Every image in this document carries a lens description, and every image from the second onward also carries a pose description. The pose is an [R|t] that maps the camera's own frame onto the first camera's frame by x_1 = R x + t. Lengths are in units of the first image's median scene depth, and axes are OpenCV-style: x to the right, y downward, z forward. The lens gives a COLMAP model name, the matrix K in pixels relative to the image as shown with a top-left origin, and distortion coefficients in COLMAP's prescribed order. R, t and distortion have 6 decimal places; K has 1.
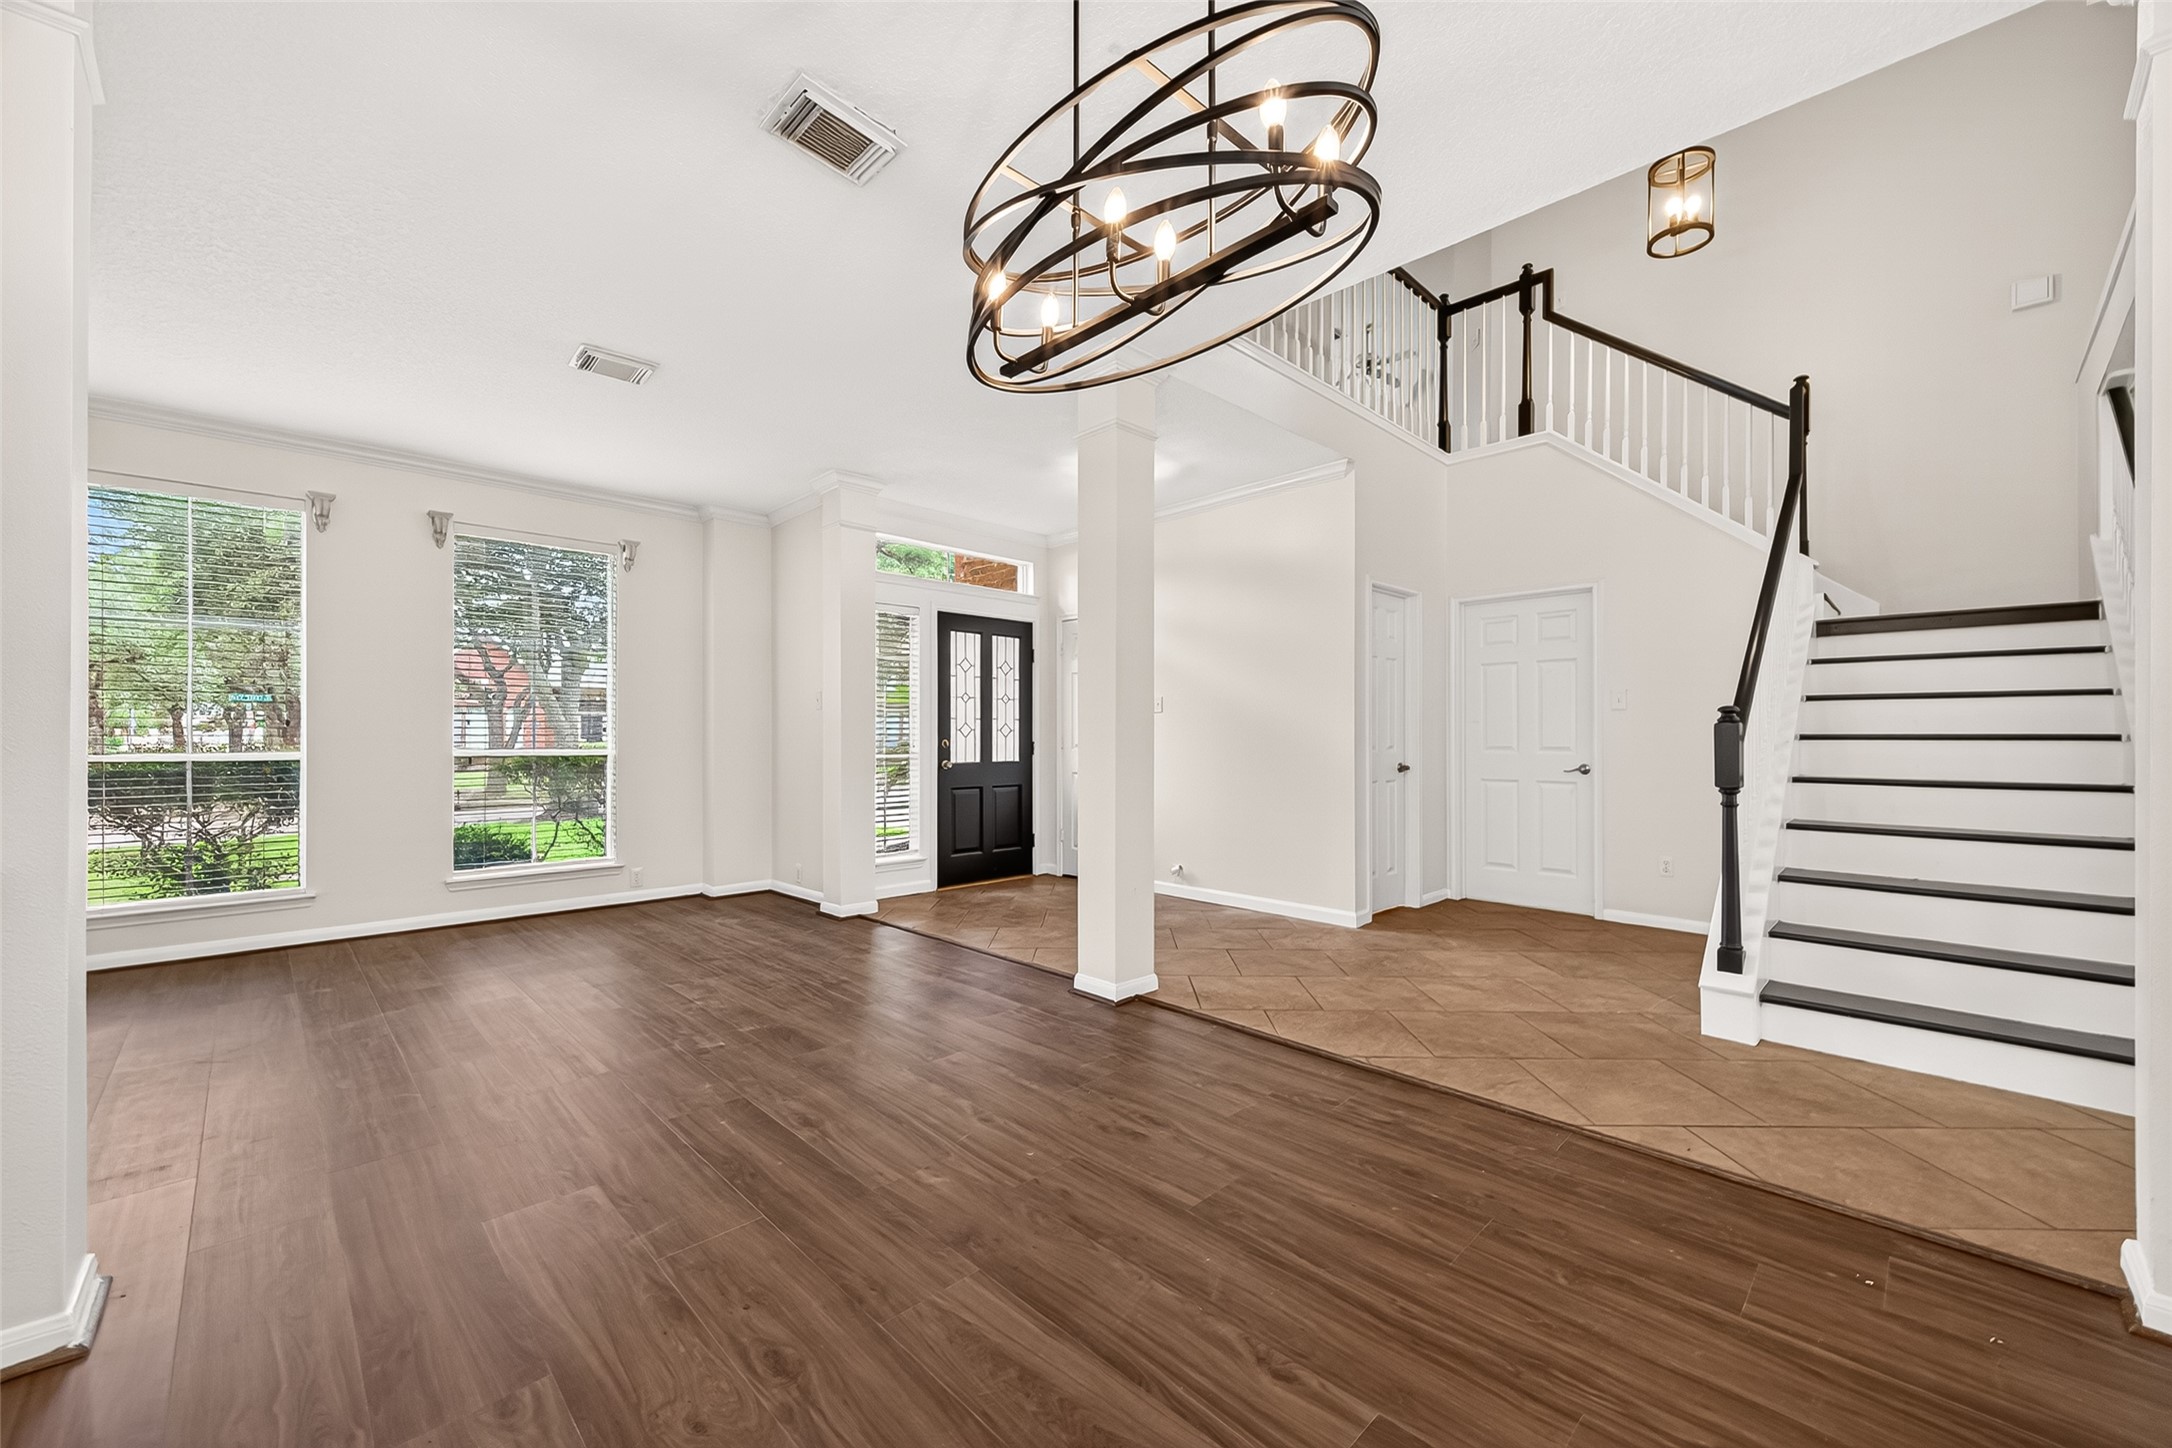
lens RADIAL K [[860.5, 0, 1085.4], [0, 860.5, 737.5], [0, 0, 1]] dist [0.006357, -0.001879]
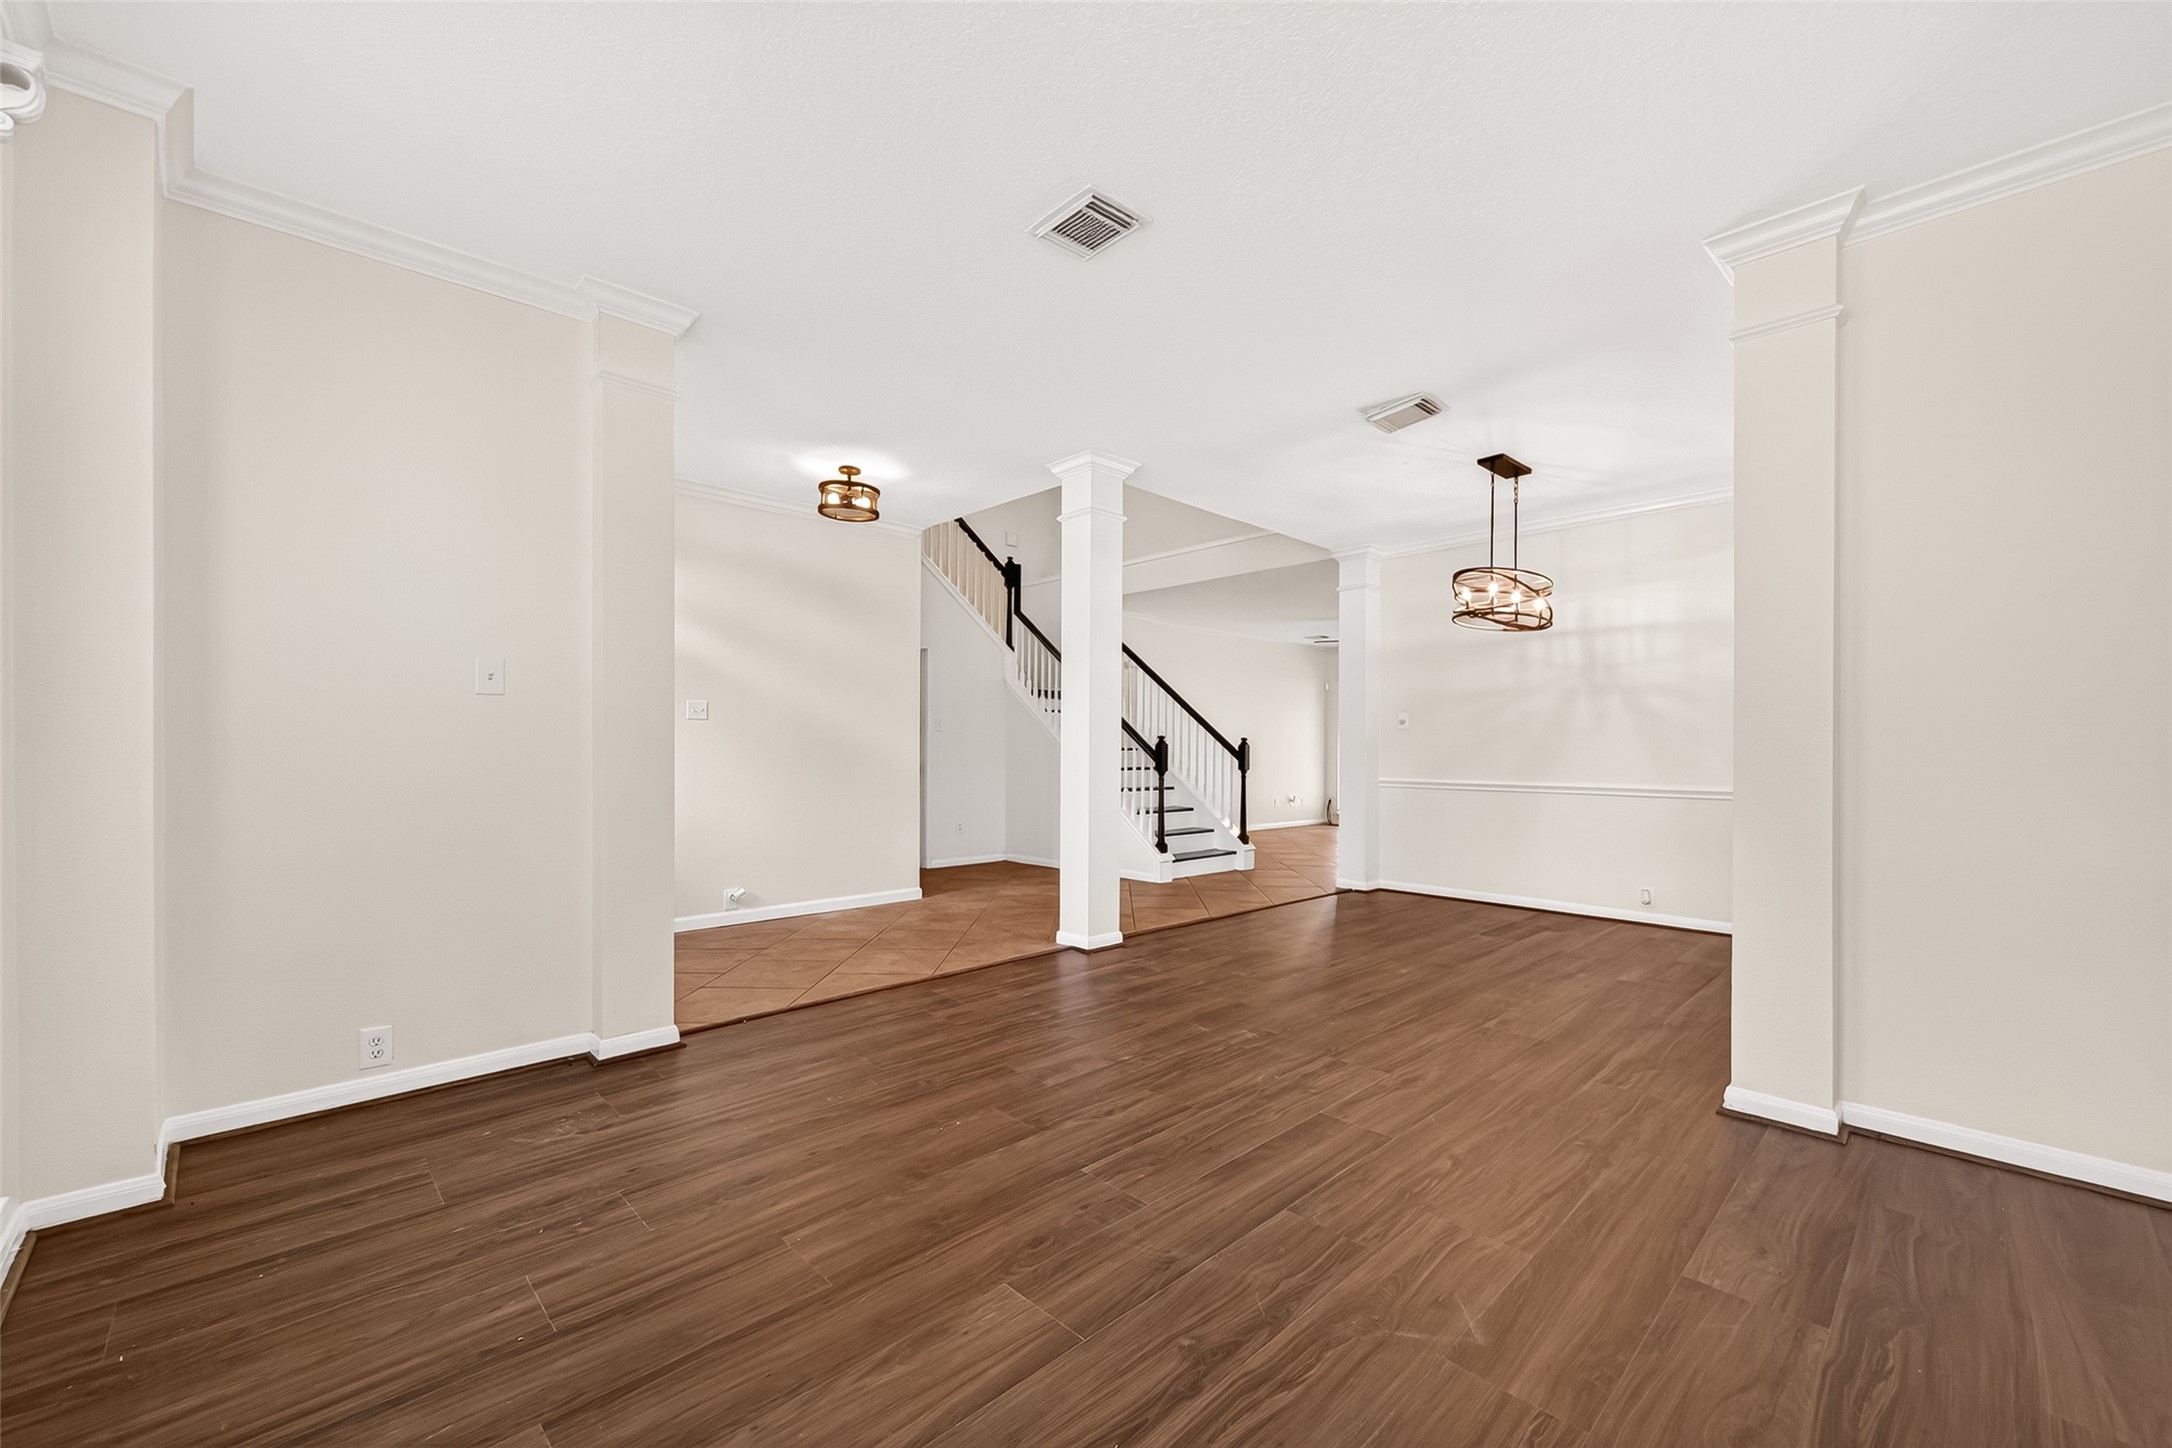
lens RADIAL K [[860.5, 0, 1105.2], [0, 860.5, 731.6], [0, 0, 1]] dist [0.006357, -0.001879]
pose [[-0.002479, 0.017860, 0.999837, -0.839025], [-0.006809, 0.999817, -0.017877, -0.000966], [-0.999974, -0.006852, -0.002357, 0.655365]]
